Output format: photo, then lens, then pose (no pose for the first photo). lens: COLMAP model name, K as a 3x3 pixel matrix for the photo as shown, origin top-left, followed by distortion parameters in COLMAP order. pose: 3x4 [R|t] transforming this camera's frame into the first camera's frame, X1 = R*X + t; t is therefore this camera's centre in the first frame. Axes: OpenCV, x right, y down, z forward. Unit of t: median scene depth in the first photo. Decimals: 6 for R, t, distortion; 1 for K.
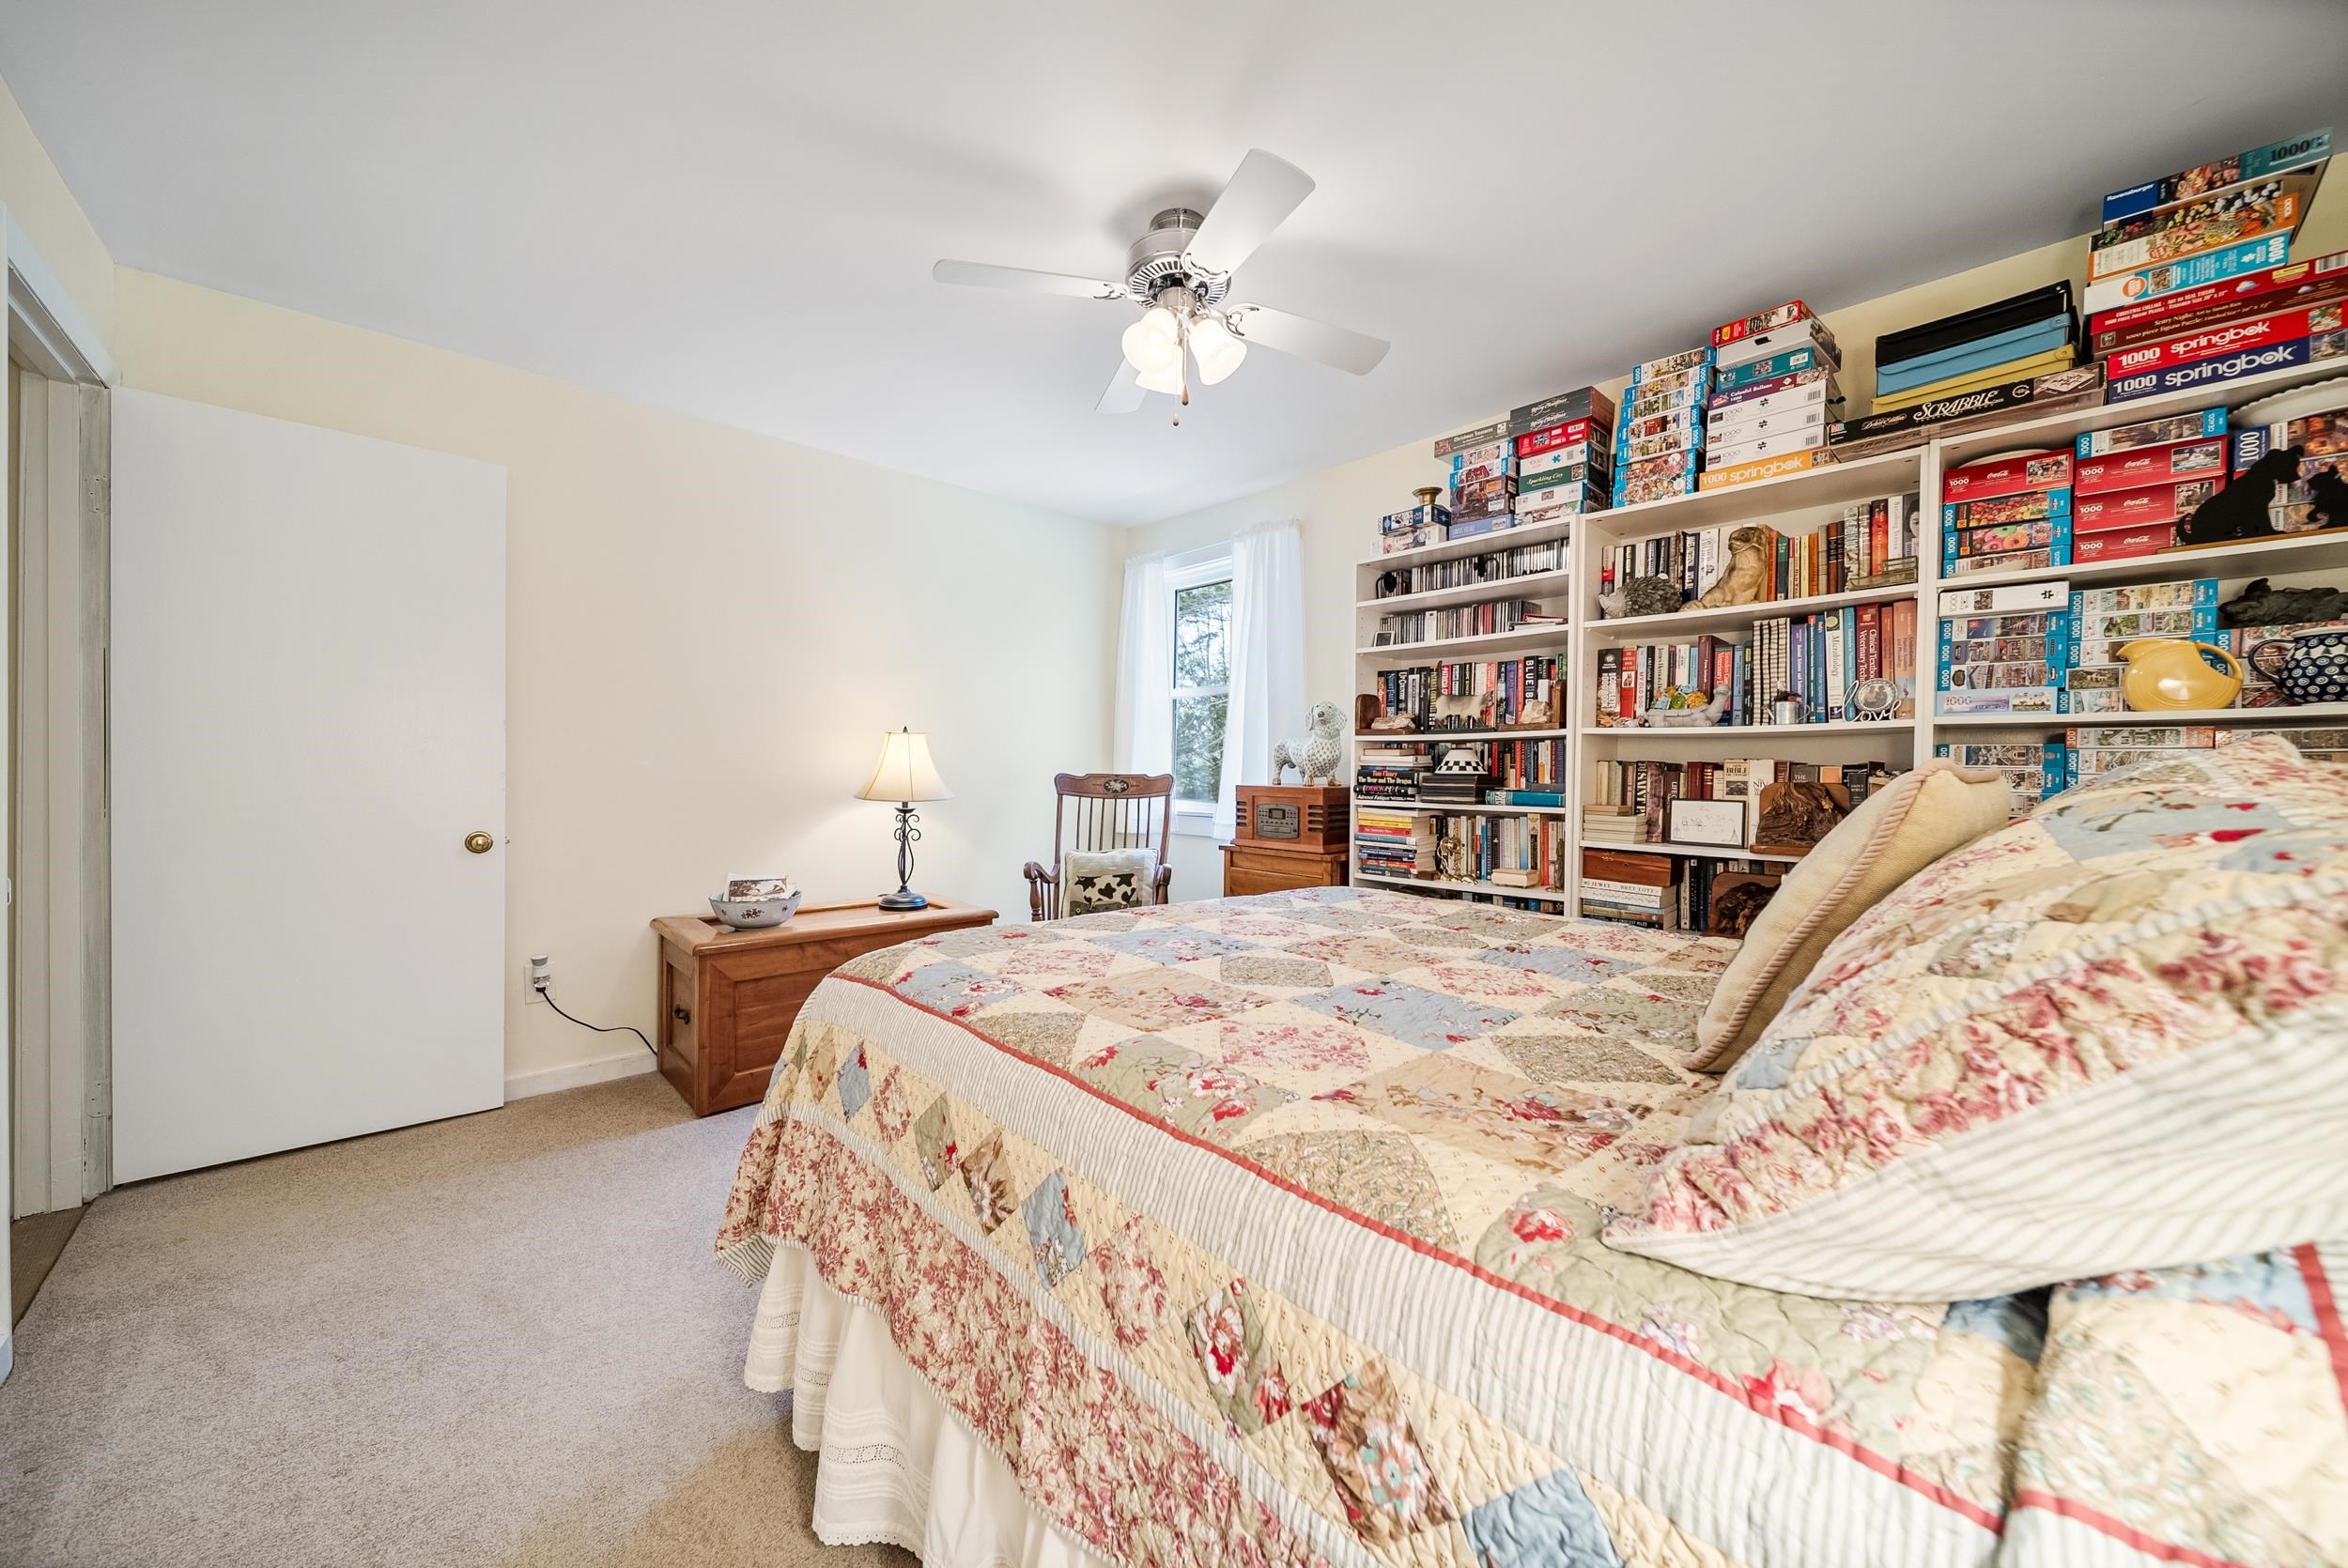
lens RADIAL K [[833.8, 0, 1175.3], [0, 833.8, 787.9], [0, 0, 1]] dist [0.000200, -0.001673]
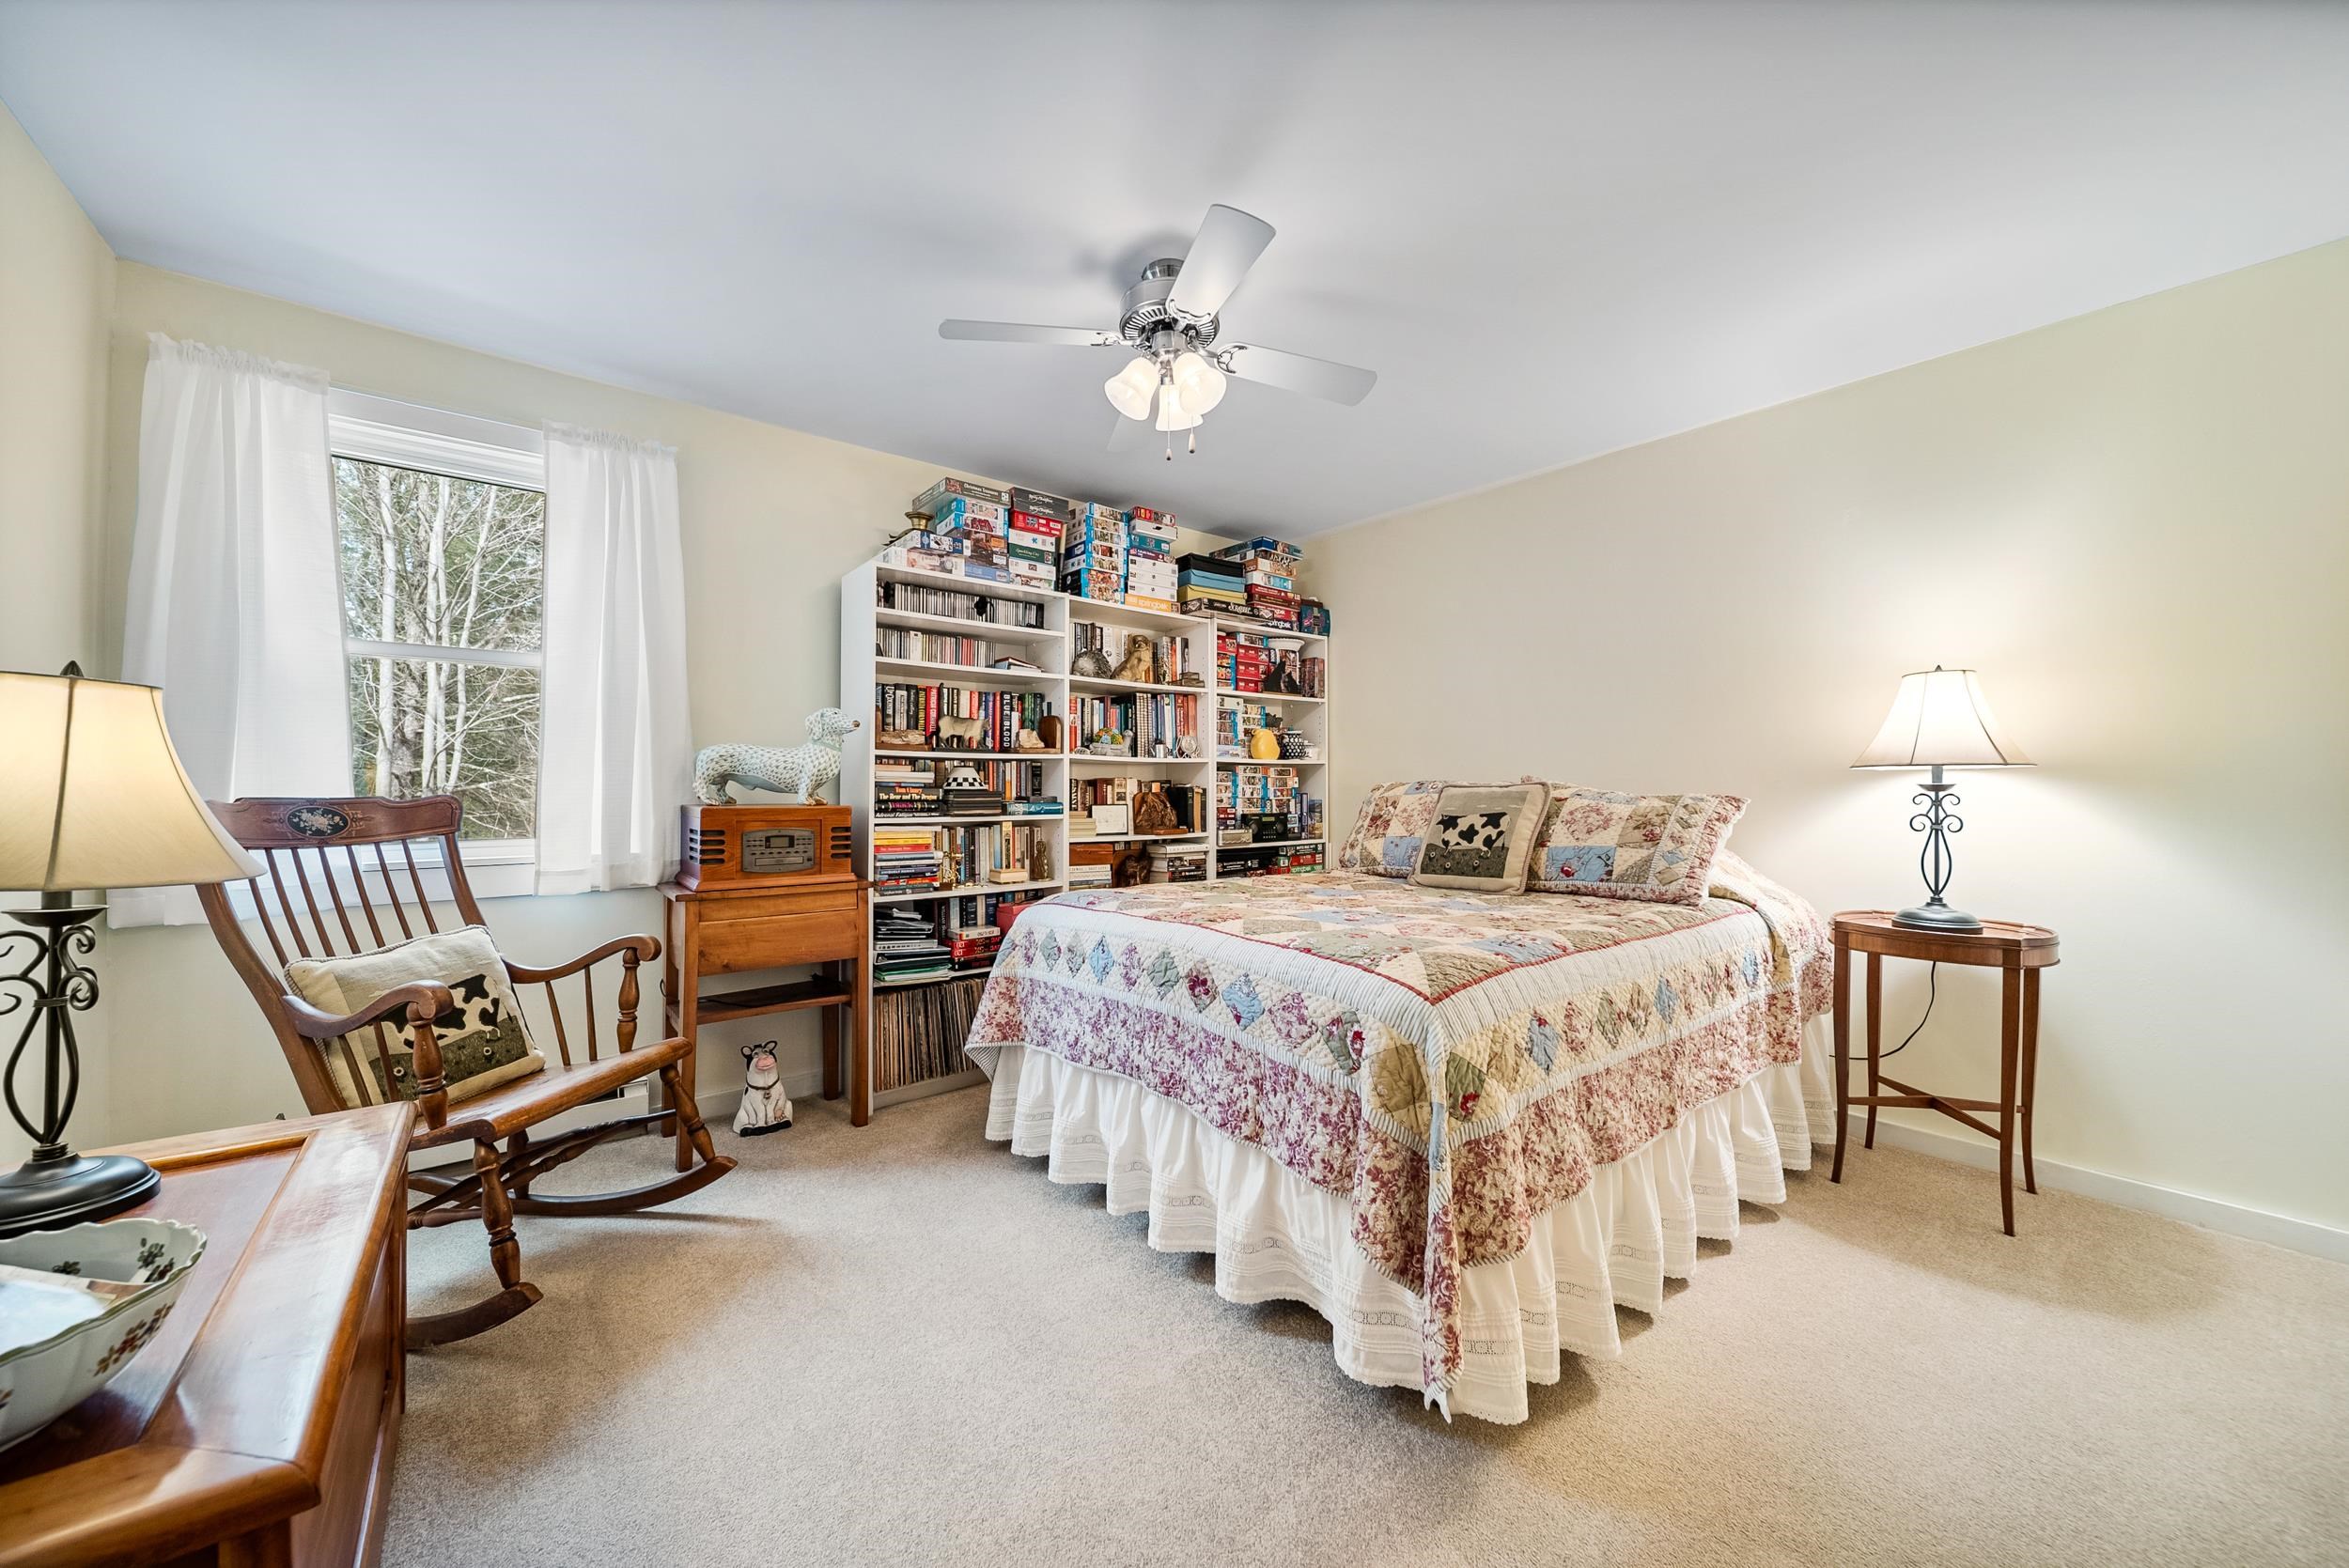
lens RADIAL K [[834.2, 0, 1175.8], [0, 834.2, 787.9], [0, 0, 1]] dist [0.000200, -0.001673]
pose [[0.084643, -0.007696, 0.996382, -0.755833], [0.023501, 0.999707, 0.005726, -0.018986], [-0.996134, 0.022931, 0.084799, 0.652521]]
